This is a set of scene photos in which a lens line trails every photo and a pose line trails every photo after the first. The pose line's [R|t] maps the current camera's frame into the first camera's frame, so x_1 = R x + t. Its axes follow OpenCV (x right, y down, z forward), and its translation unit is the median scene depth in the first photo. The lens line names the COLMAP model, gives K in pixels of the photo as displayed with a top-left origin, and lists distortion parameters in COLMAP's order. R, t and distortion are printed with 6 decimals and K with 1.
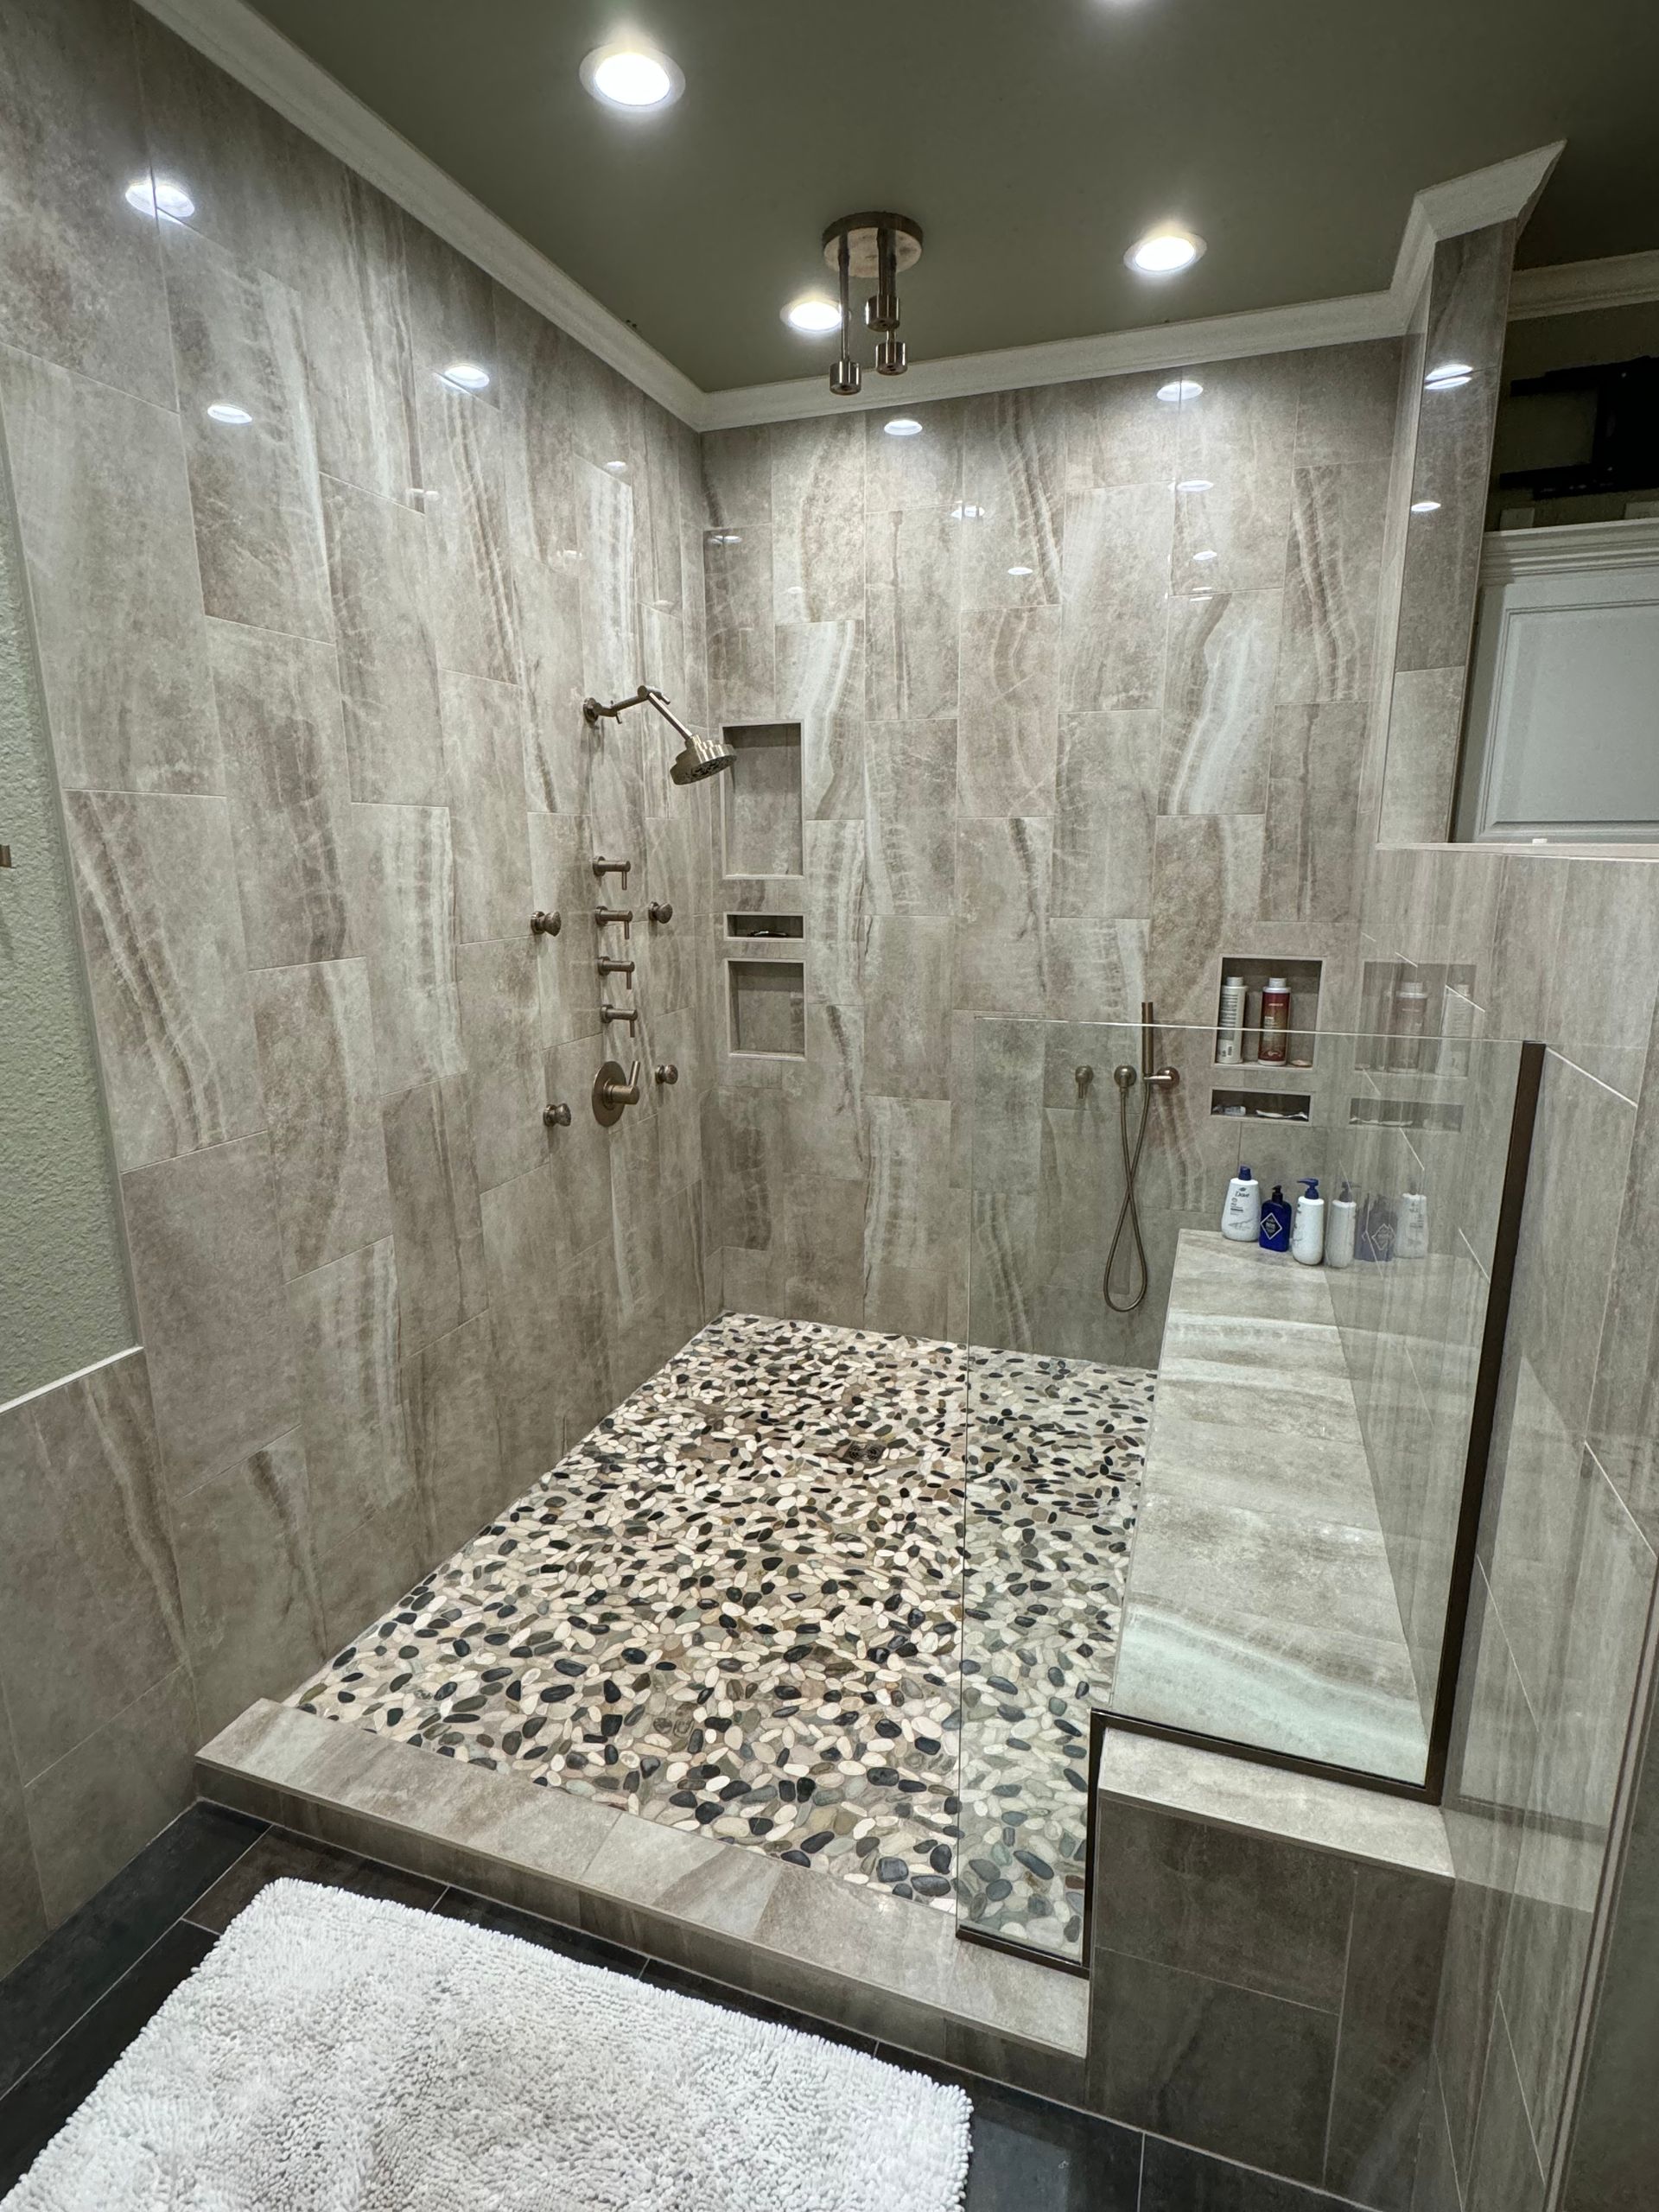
lens RADIAL K [[1117.8, 0, 833.5], [0, 1117.8, 1106.2], [0, 0, 1]] dist [0.000526, 0.001411]
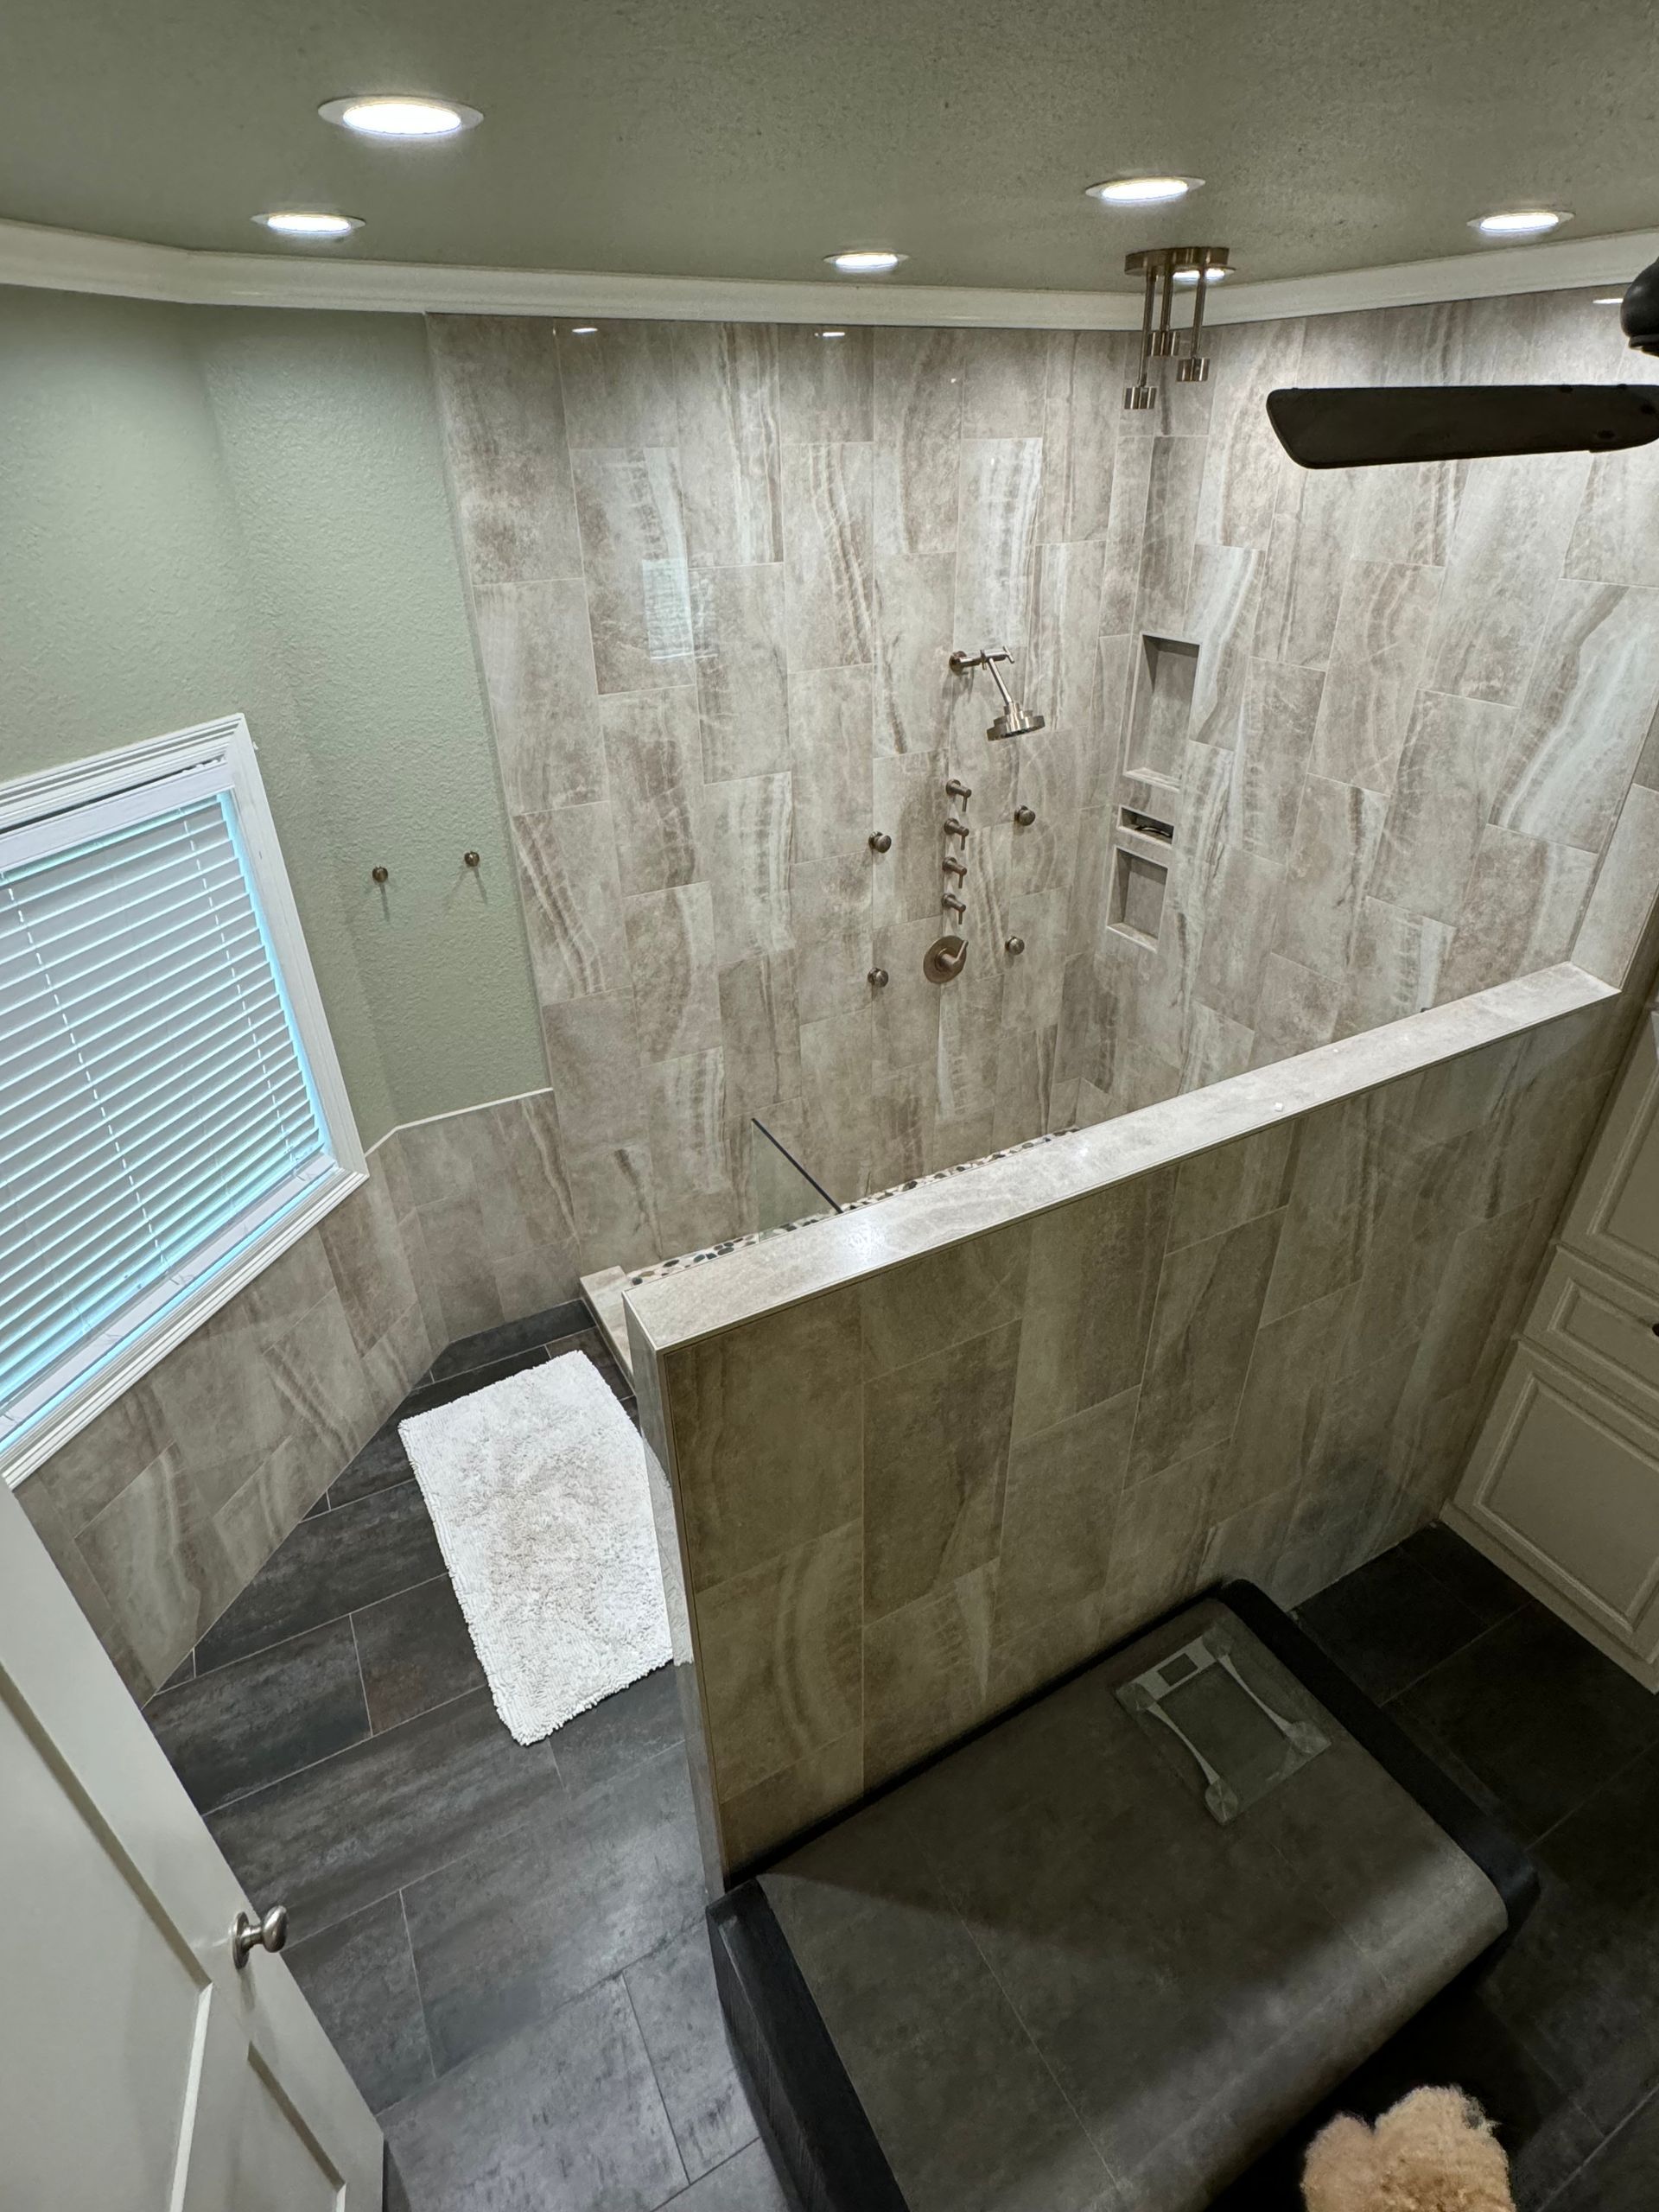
lens RADIAL K [[1117.8, 0, 830.3], [0, 1117.8, 1107.5], [0, 0, 1]] dist [0.000526, 0.001411]
pose [[0.742245, 0.345205, -0.574375, 0.608008], [-0.140249, 0.918151, 0.370579, -0.380193], [0.655289, -0.194505, 0.729907, -0.077209]]
